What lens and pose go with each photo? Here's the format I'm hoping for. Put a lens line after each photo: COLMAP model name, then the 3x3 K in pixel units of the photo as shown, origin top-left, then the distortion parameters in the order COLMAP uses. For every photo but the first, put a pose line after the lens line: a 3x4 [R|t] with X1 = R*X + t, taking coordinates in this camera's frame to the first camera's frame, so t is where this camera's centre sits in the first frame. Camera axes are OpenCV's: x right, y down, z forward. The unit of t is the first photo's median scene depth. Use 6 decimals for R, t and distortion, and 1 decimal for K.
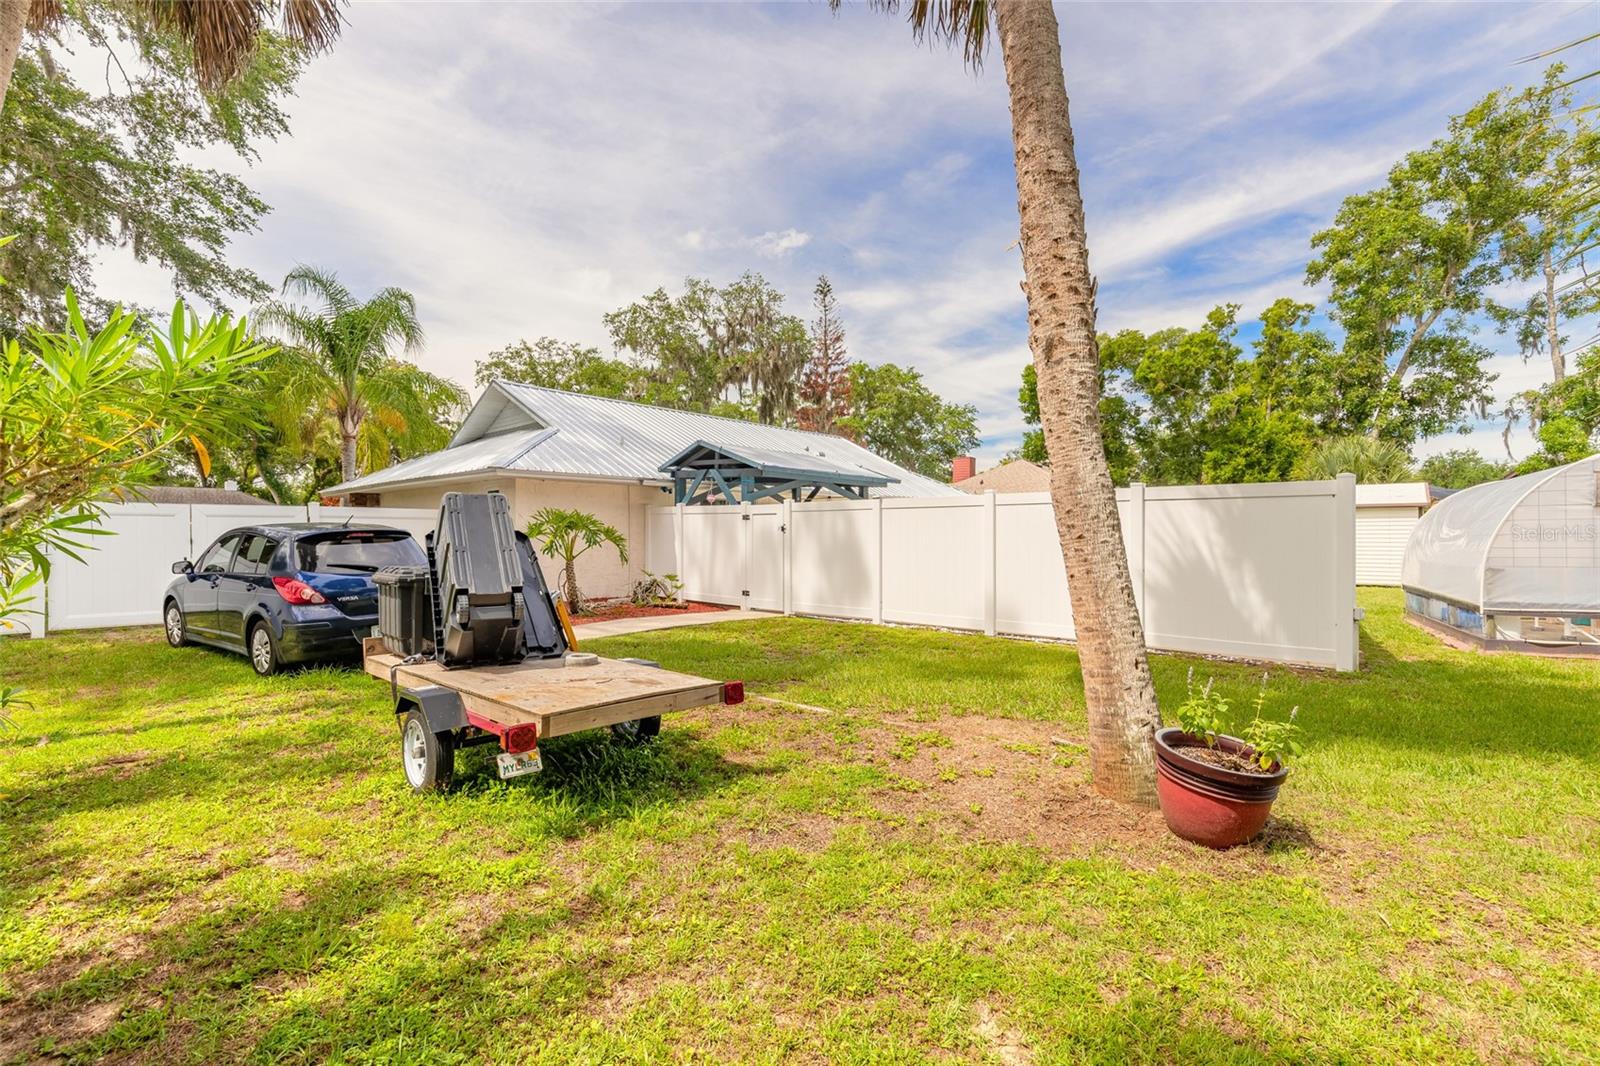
lens RADIAL K [[725.6, 0, 764.9], [0, 725.6, 538.2], [0, 0, 1]] dist [0.005972, -0.001283]
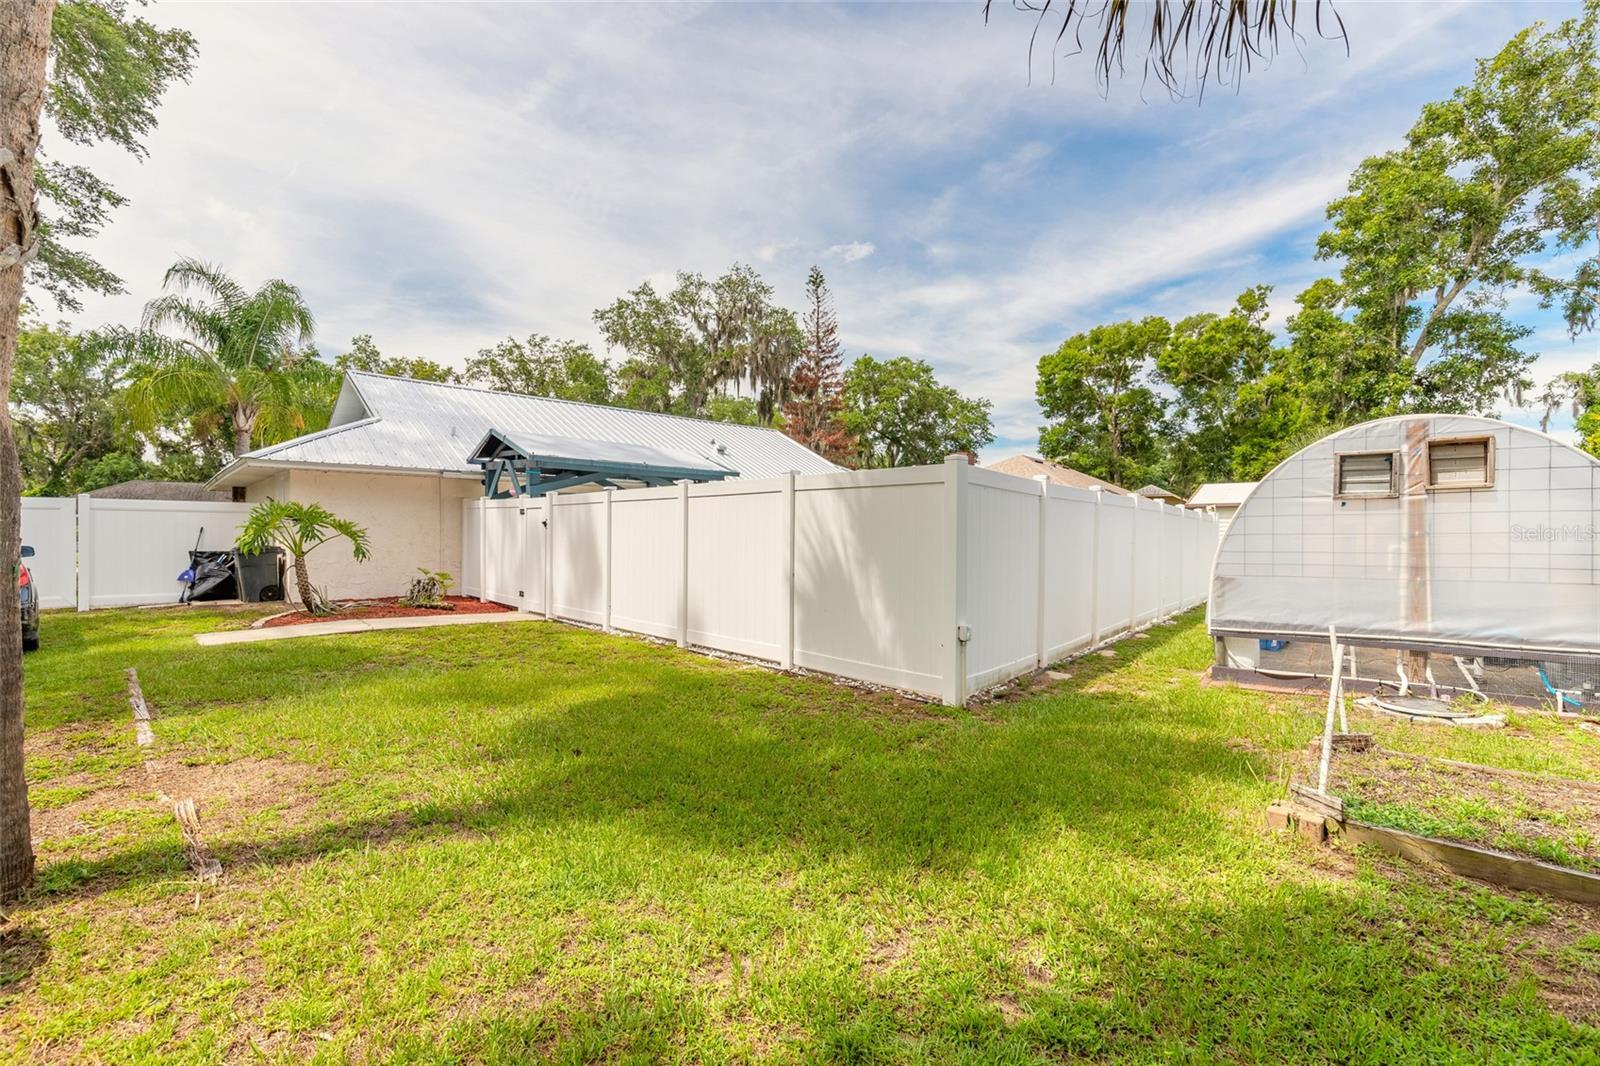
lens RADIAL K [[725.6, 0, 774.2], [0, 725.6, 538.7], [0, 0, 1]] dist [0.005972, -0.001283]
pose [[0.996077, 0.007598, -0.088159, 0.112805], [-0.007470, 0.999971, 0.001778, 0.000489], [0.088170, -0.001112, 0.996105, 0.032154]]
